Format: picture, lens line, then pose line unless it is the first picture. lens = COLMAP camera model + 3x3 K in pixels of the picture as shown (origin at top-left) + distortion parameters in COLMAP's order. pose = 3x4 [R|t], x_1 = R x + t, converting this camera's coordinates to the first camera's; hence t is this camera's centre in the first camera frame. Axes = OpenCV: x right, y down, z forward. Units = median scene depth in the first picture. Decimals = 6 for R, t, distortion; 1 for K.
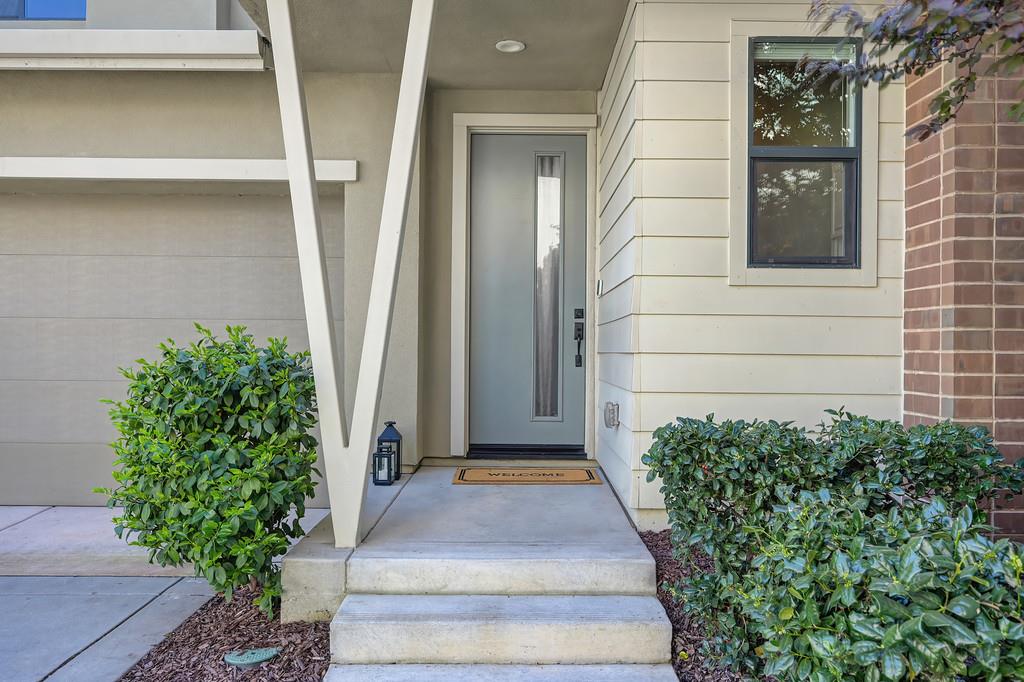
lens RADIAL K [[695.8, 0, 516.8], [0, 695.8, 343.5], [0, 0, 1]] dist [0.001113, 0.001153]
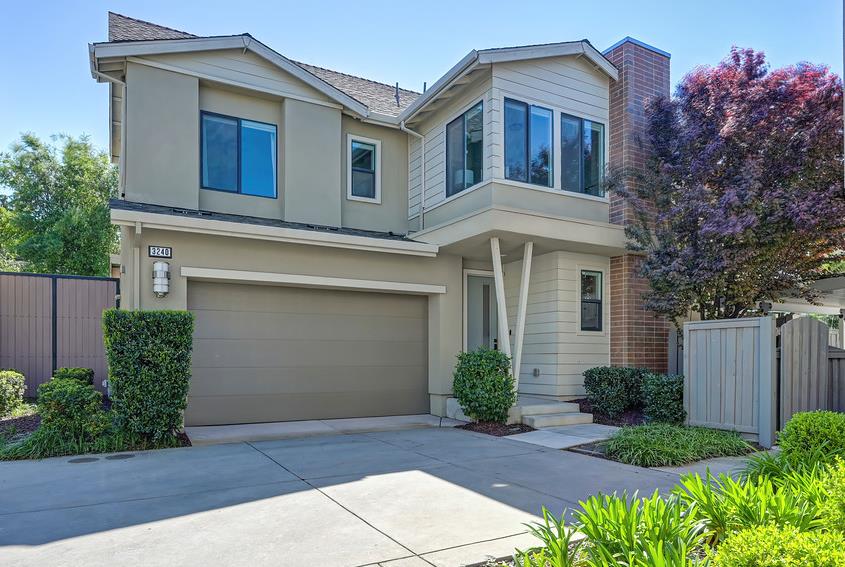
lens RADIAL K [[546.0, 0, 379.1], [0, 546.0, 351.7], [0, 0, 1]] dist [0.003463, -0.001551]
pose [[0.891388, -0.000444, 0.453241, -2.143439], [0.002063, 0.999993, -0.003079, 0.012371], [-0.453236, 0.003679, 0.891383, -1.234341]]
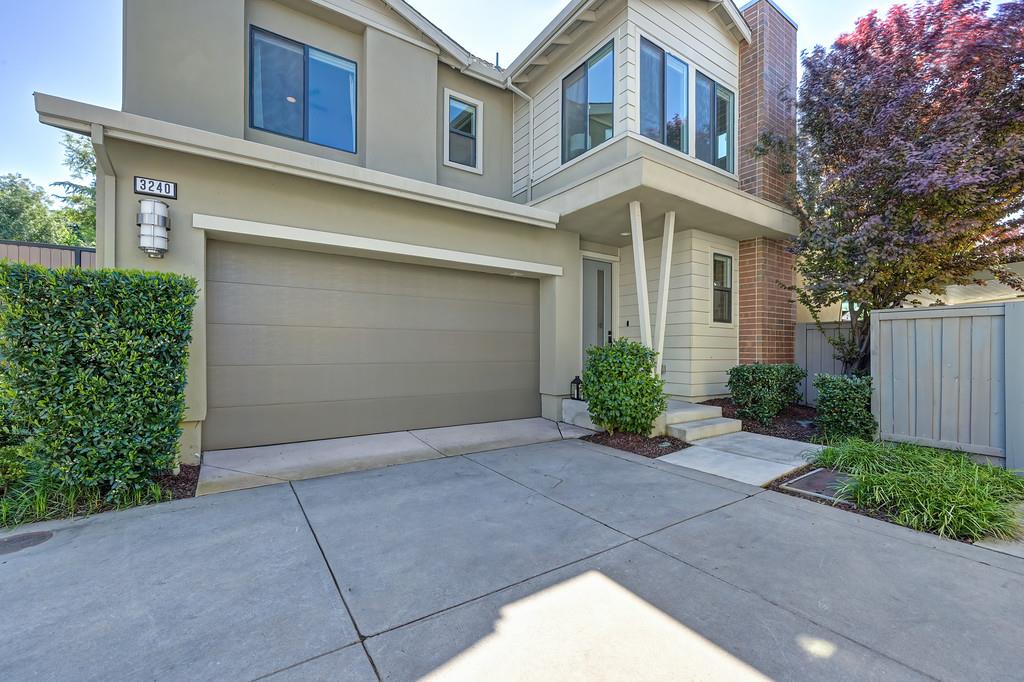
lens RADIAL K [[431.9, 0, 514.0], [0, 431.9, 344.3], [0, 0, 1]] dist [0.001726, 0.000488]
pose [[0.828202, 0.004709, 0.560410, -1.736638], [-0.003675, 0.999989, -0.002972, 0.008364], [-0.560418, 0.000402, 0.828210, -0.188046]]
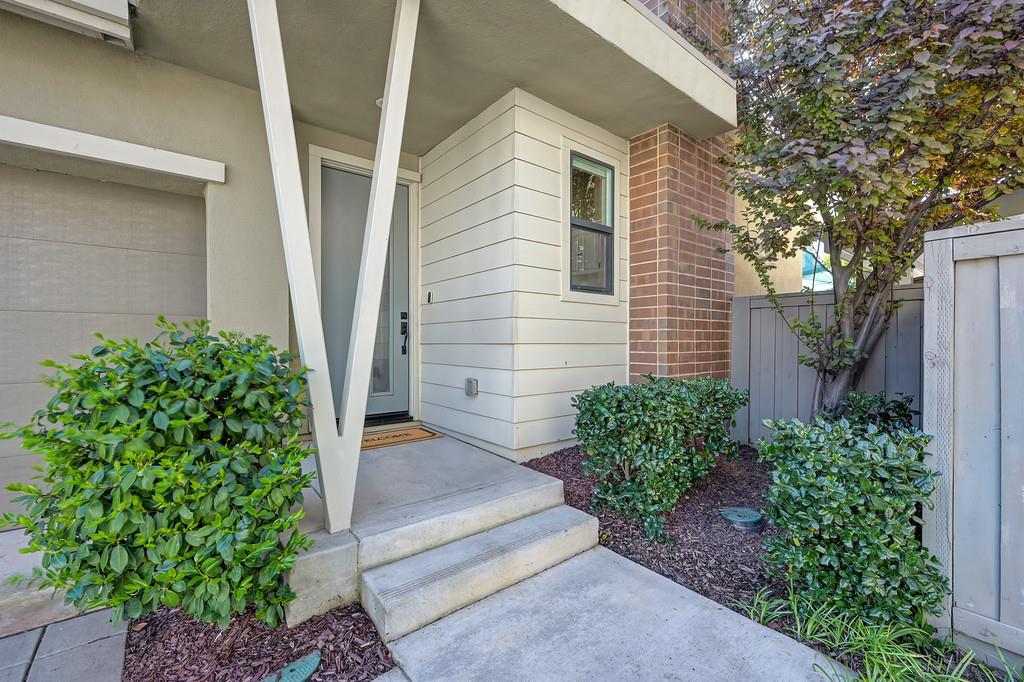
lens RADIAL K [[431.9, 0, 516.9], [0, 431.9, 340.3], [0, 0, 1]] dist [0.001726, 0.000488]
pose [[0.776743, -0.007973, 0.629767, -0.437934], [0.002179, 0.999948, 0.009973, -0.003426], [-0.629814, -0.006374, 0.776720, 0.311657]]
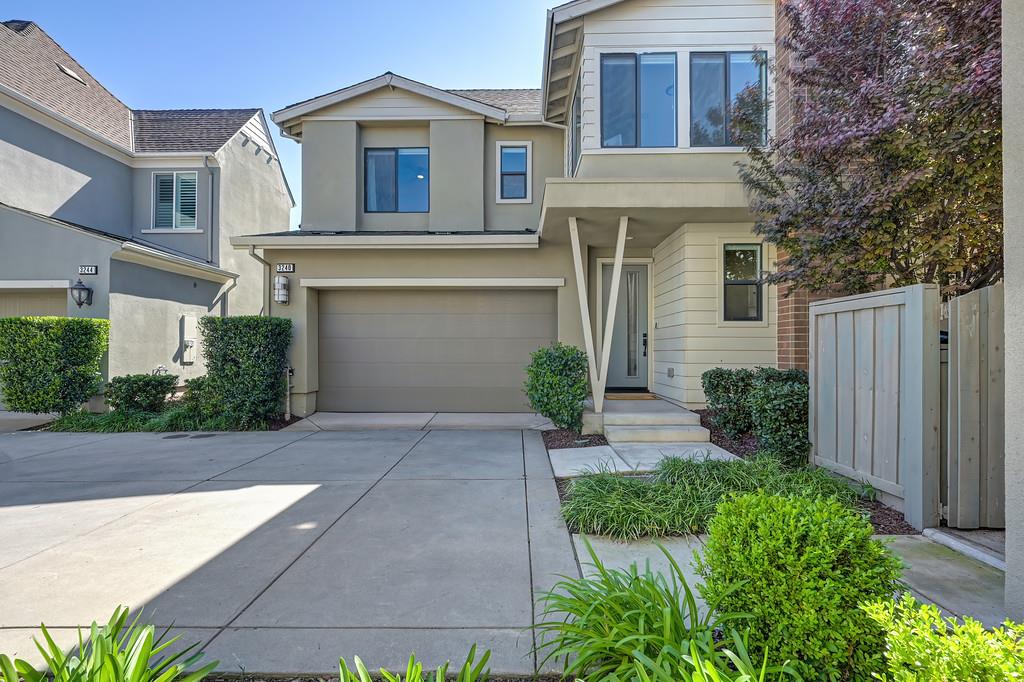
lens RADIAL K [[431.9, 0, 512.5], [0, 431.9, 345.6], [0, 0, 1]] dist [0.001726, 0.000488]
pose [[0.999802, -0.006640, -0.018759, -0.579167], [0.006525, 0.999960, -0.006191, 0.001526], [0.018799, 0.006067, 0.999805, -0.929701]]
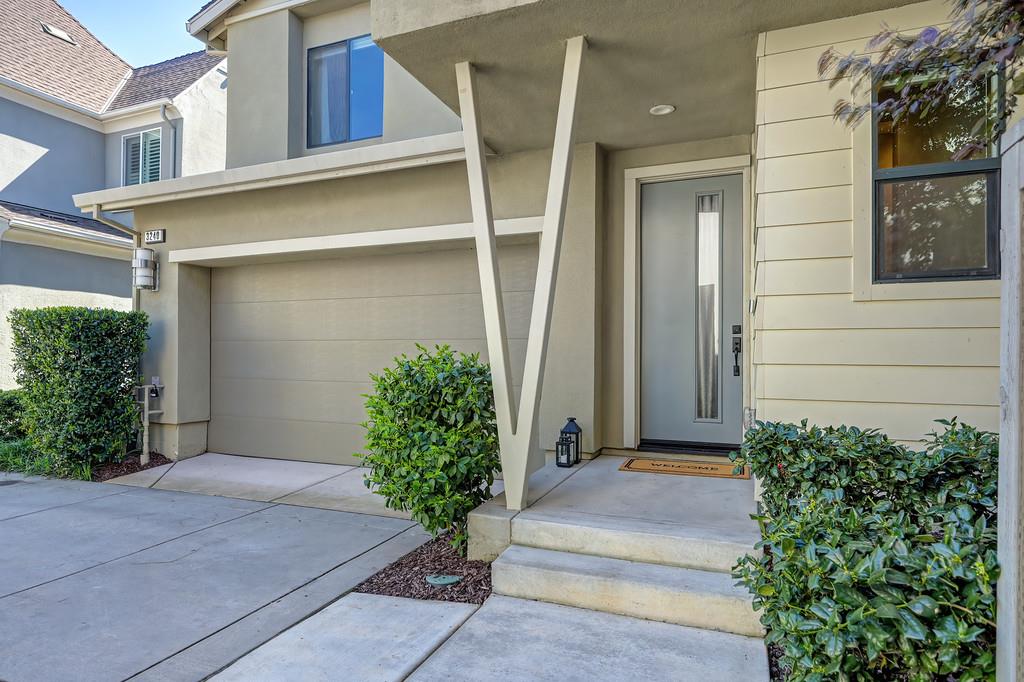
lens RADIAL K [[572.6, 0, 513.3], [0, 572.6, 350.6], [0, 0, 1]] dist [-0.000925, 0.002985]
pose [[0.926659, -0.007425, -0.375830, 0.162858], [0.004008, 0.999943, -0.009873, -0.000812], [0.375882, 0.007643, 0.926636, -0.017581]]
